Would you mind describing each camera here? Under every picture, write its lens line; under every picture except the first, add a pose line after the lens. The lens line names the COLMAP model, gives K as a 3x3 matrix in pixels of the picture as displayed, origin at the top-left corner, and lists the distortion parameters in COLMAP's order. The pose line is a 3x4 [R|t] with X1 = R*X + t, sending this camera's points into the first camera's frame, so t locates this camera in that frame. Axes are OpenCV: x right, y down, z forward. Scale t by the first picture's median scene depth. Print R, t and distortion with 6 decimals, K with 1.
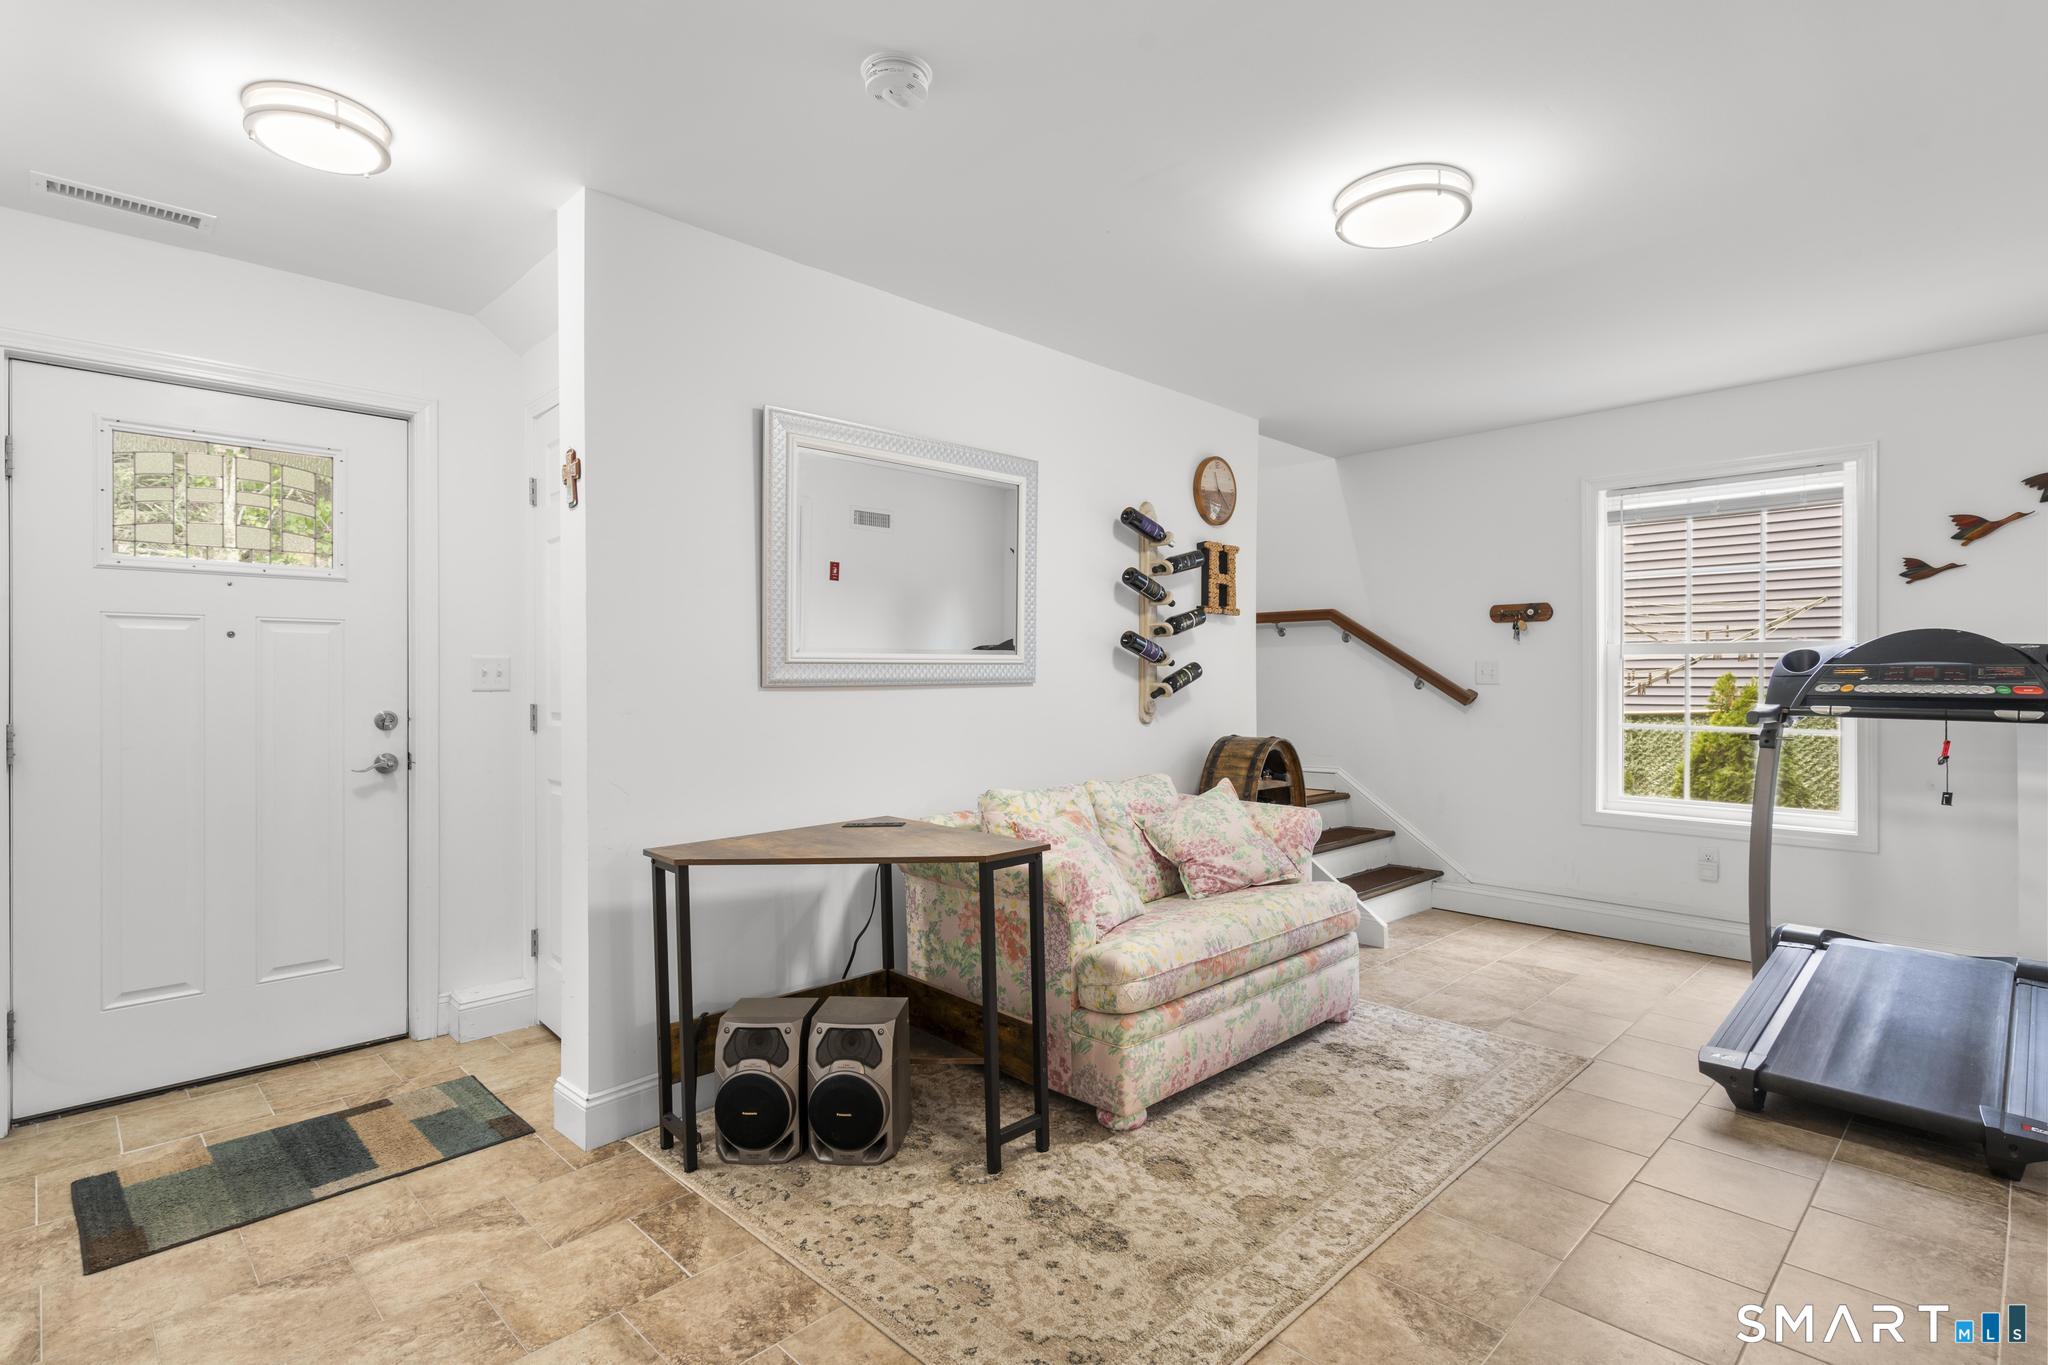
lens RADIAL K [[1006.1, 0, 1037.3], [0, 1006.1, 686.0], [0, 0, 1]] dist [0.000729, 0.000231]
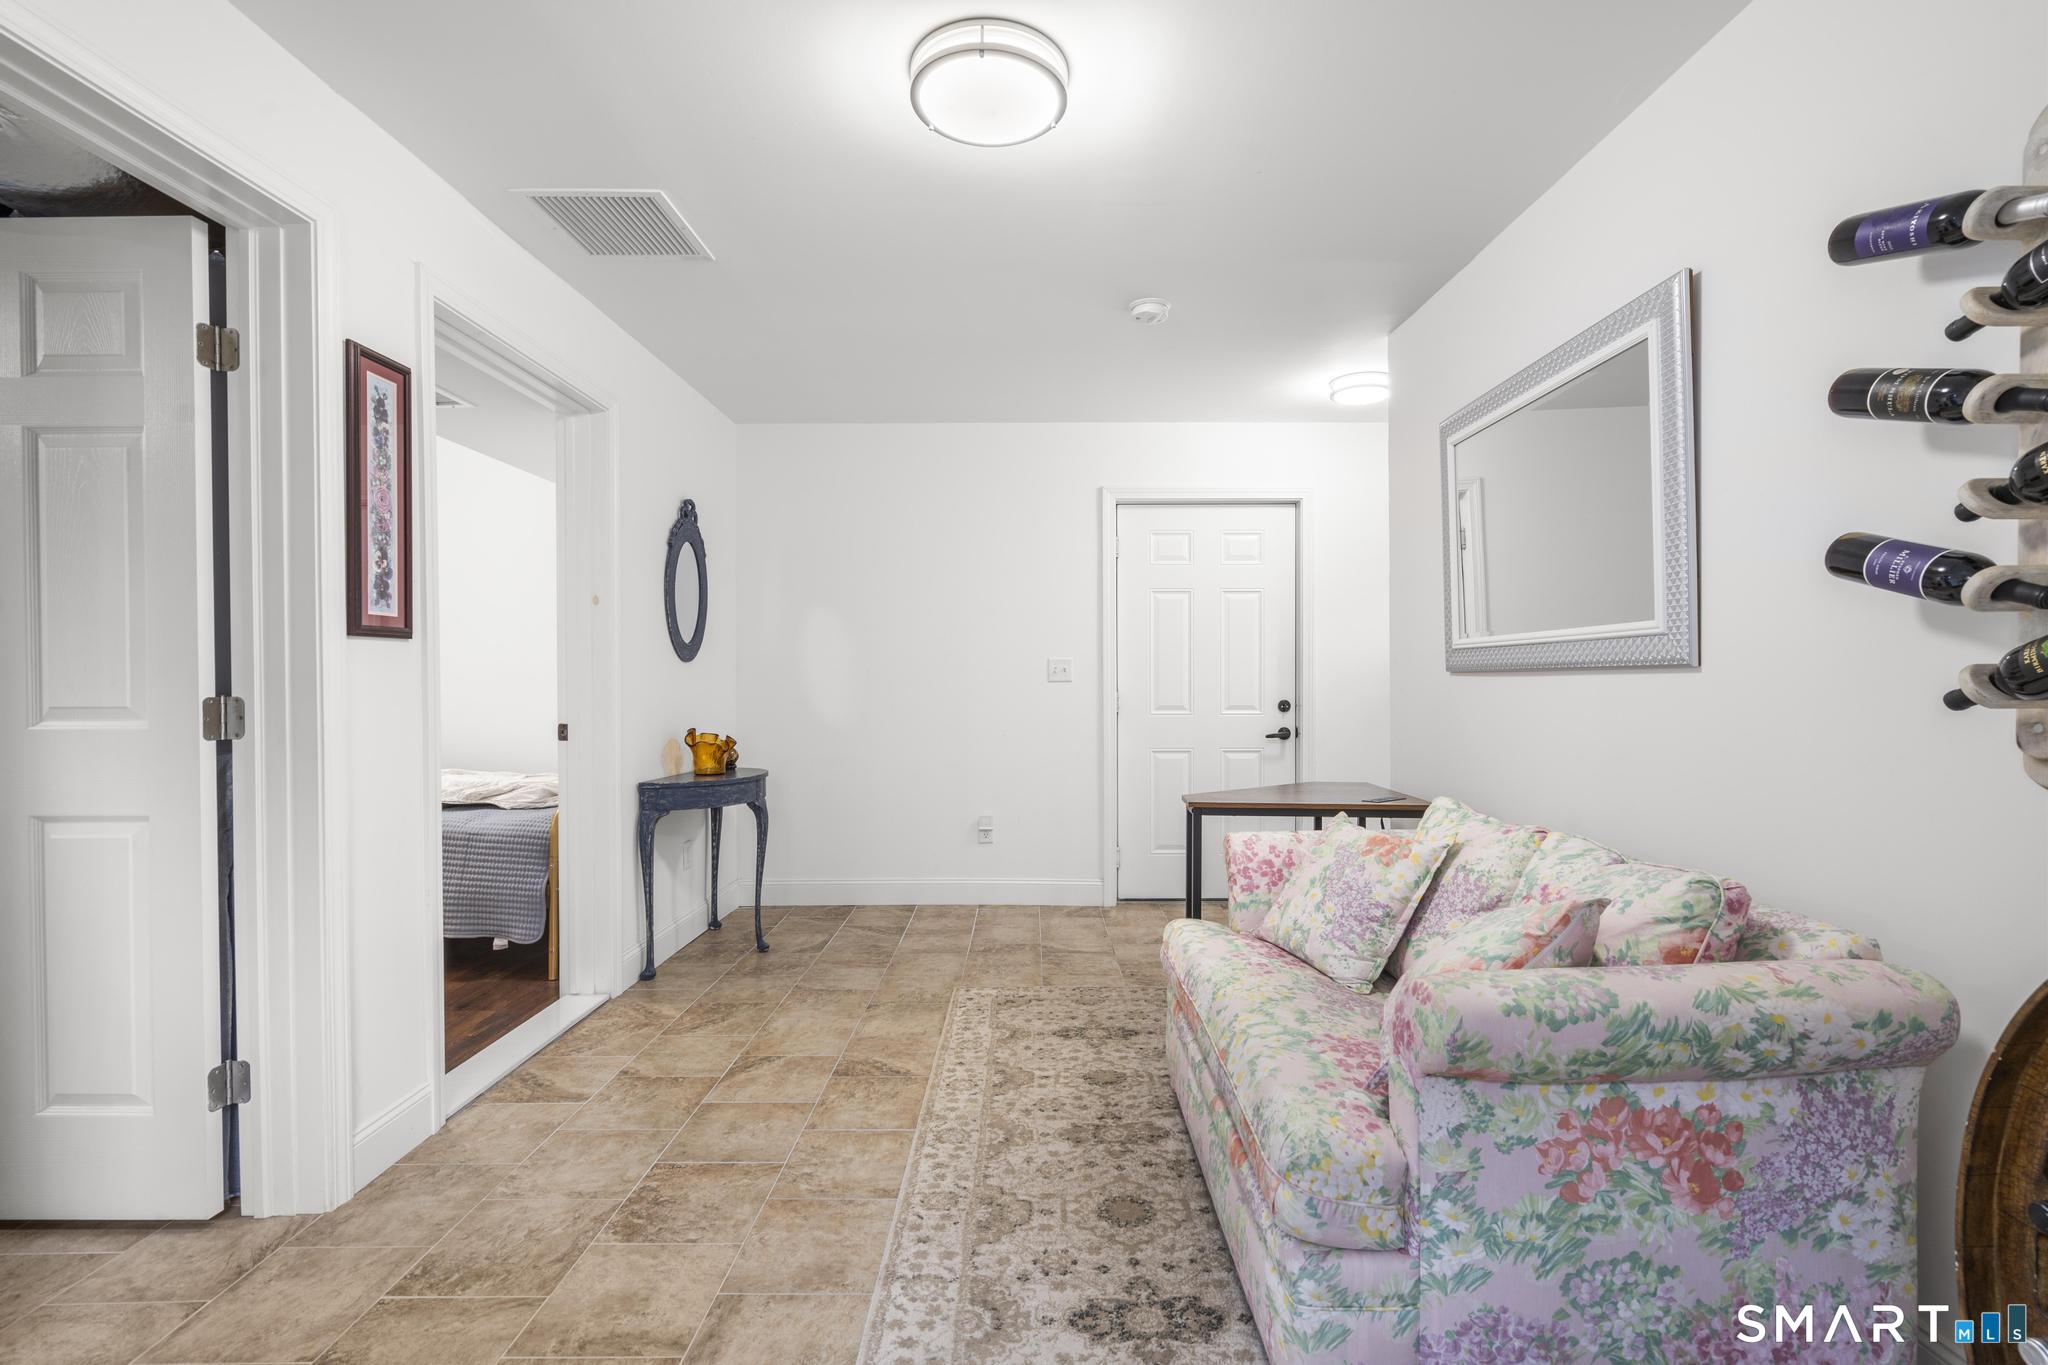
lens RADIAL K [[923.1, 0, 1034.5], [0, 923.1, 676.8], [0, 0, 1]] dist [-0.003623, 0.001666]
pose [[-0.710364, 0.003585, -0.703825, 0.974827], [-0.000352, 0.999985, 0.005449, -0.000129], [0.703834, 0.004119, -0.710352, 1.748091]]
